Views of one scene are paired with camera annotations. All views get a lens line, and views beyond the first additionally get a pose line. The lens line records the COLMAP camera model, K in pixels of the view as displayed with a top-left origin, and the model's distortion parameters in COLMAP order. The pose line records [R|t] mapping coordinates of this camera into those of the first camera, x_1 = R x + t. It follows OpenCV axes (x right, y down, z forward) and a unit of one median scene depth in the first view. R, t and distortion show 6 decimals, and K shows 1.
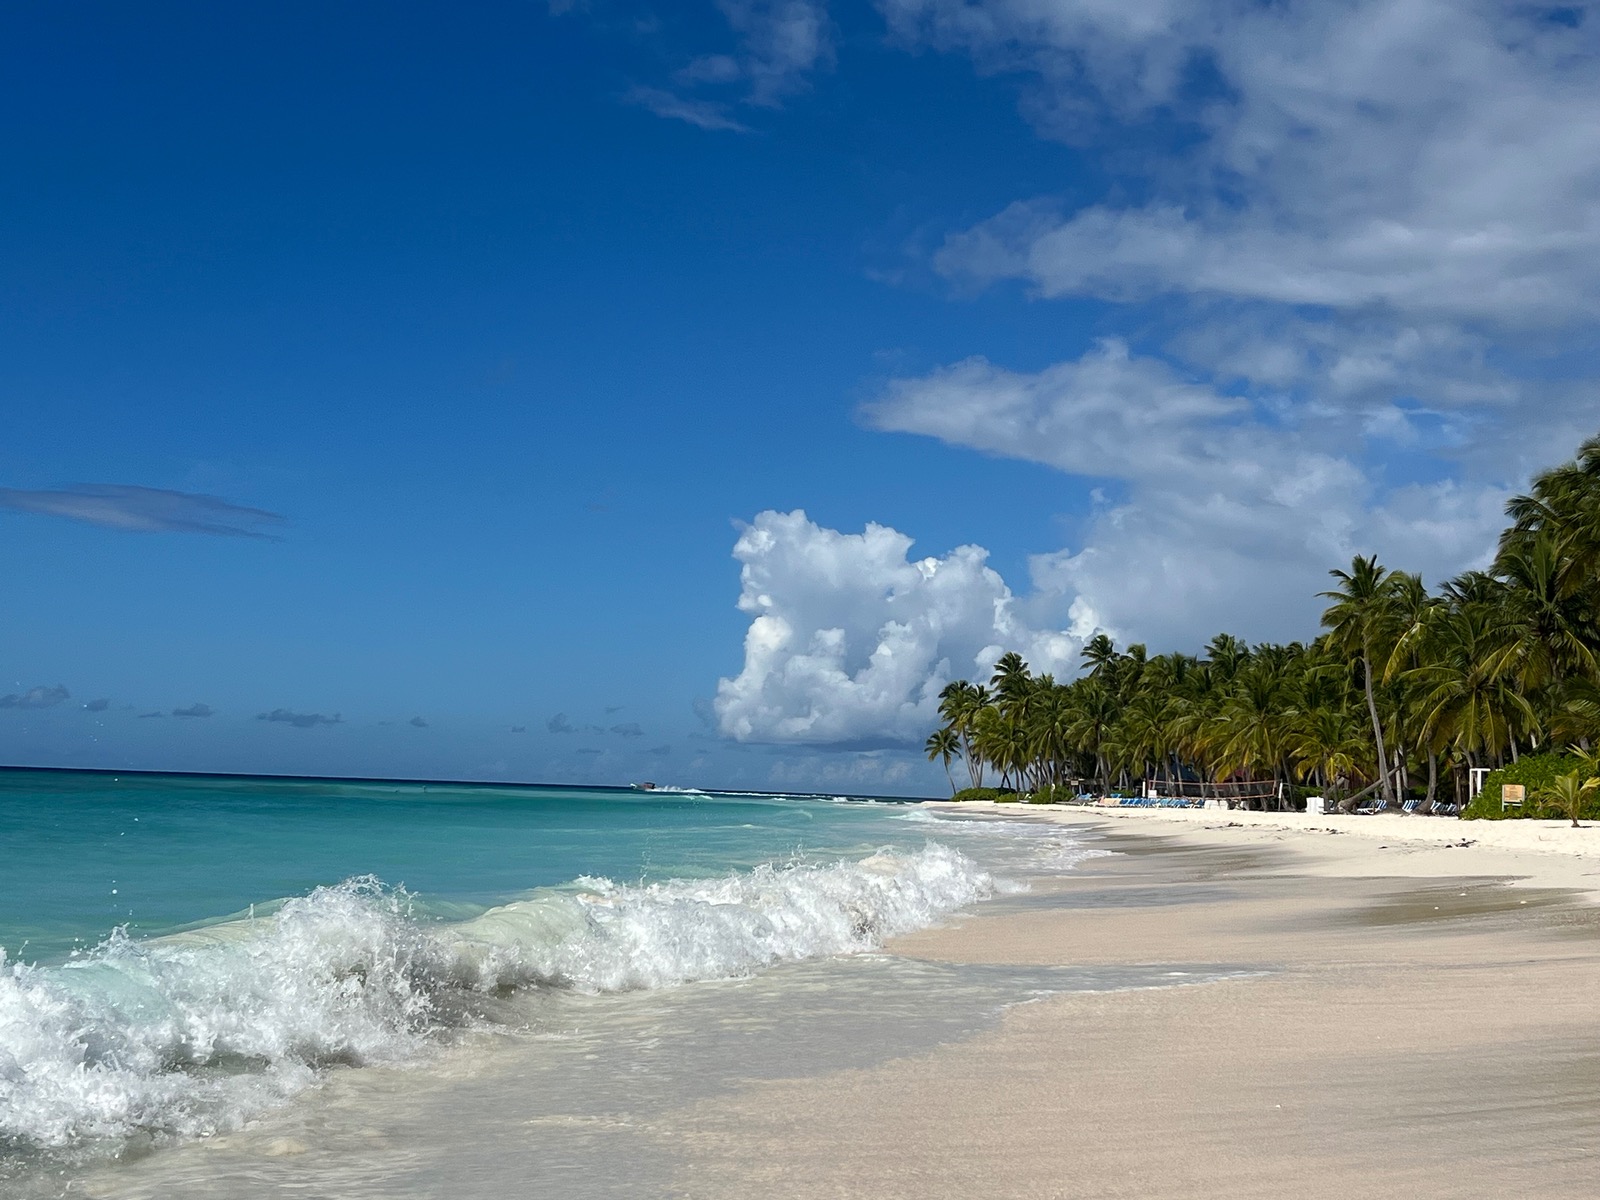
lens RADIAL K [[2238.1, 0, 799.1], [0, 2238.1, 599.8], [0, 0, 1]] dist [-0.027020, 0.000000]
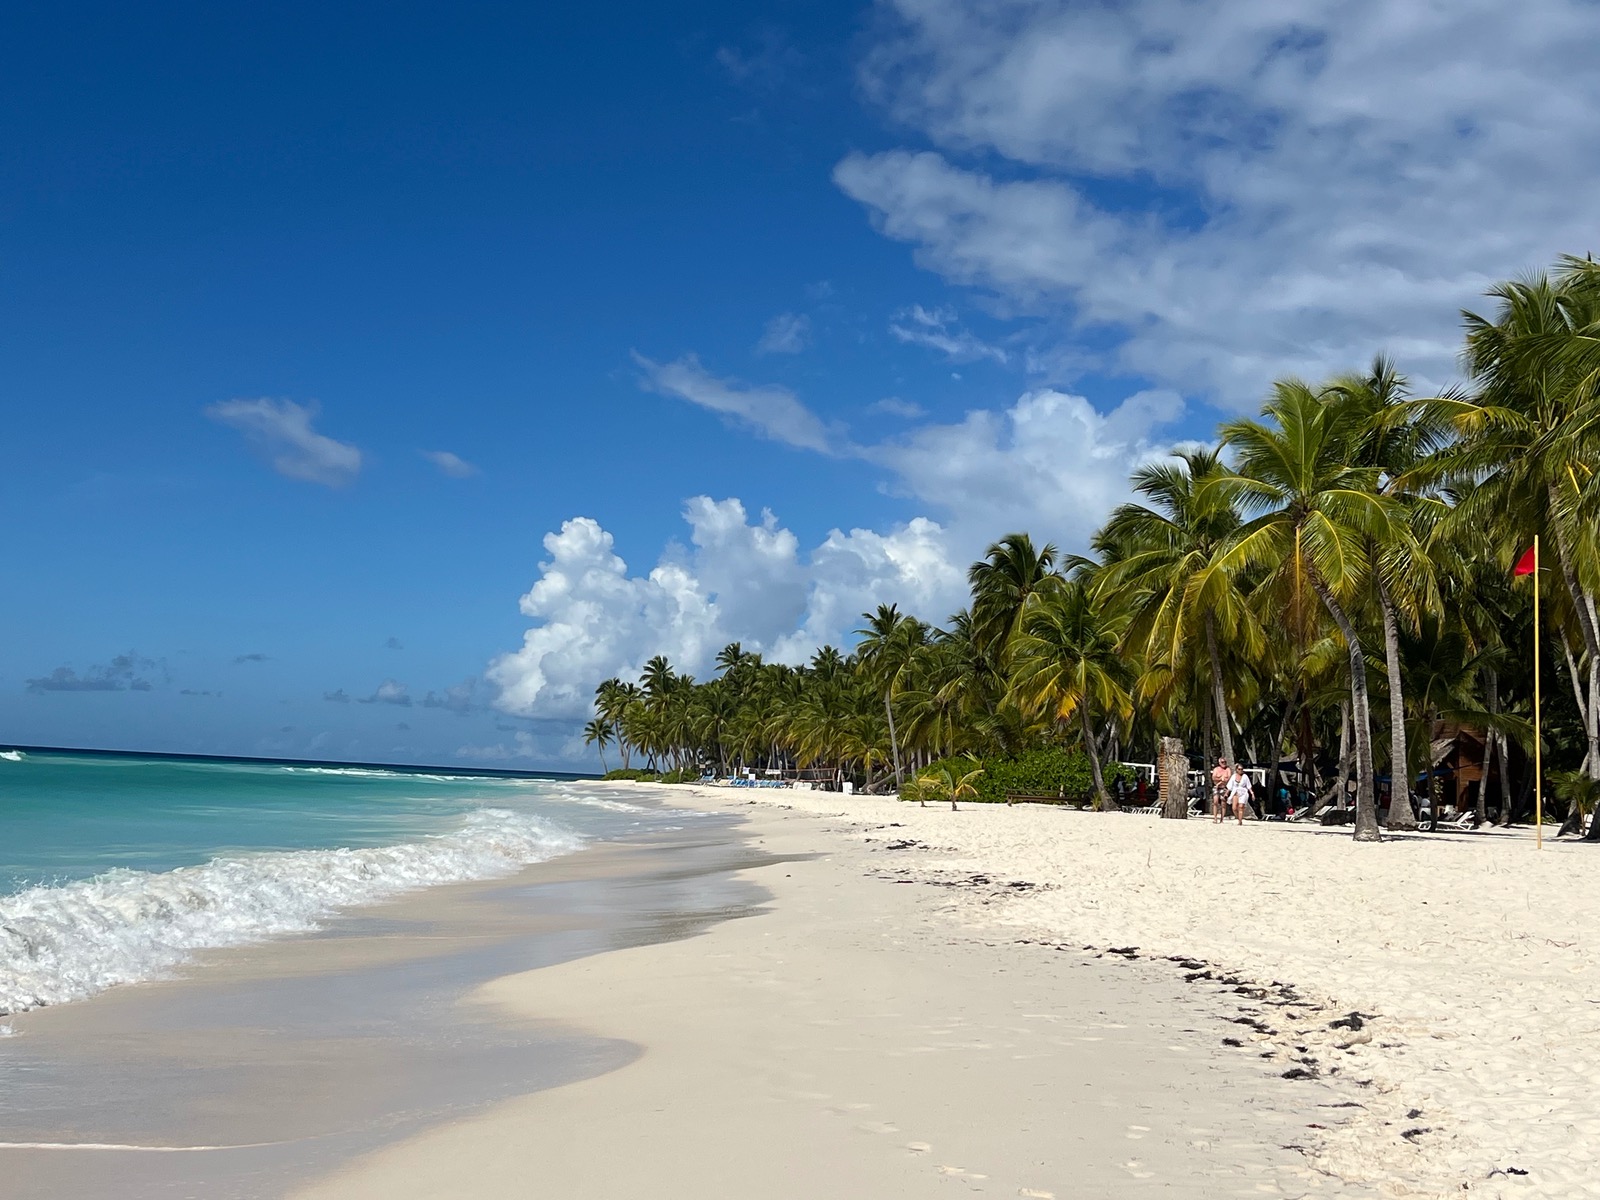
lens RADIAL K [[2040.6, 0, 802.3], [0, 2040.6, 600.2], [0, 0, 1]] dist [0.019289, 0.000000]
pose [[0.988525, 0.025852, 0.148830, 0.009496], [-0.026285, 0.999654, 0.000946, -0.010988], [-0.148754, -0.004847, 0.988862, -0.106312]]
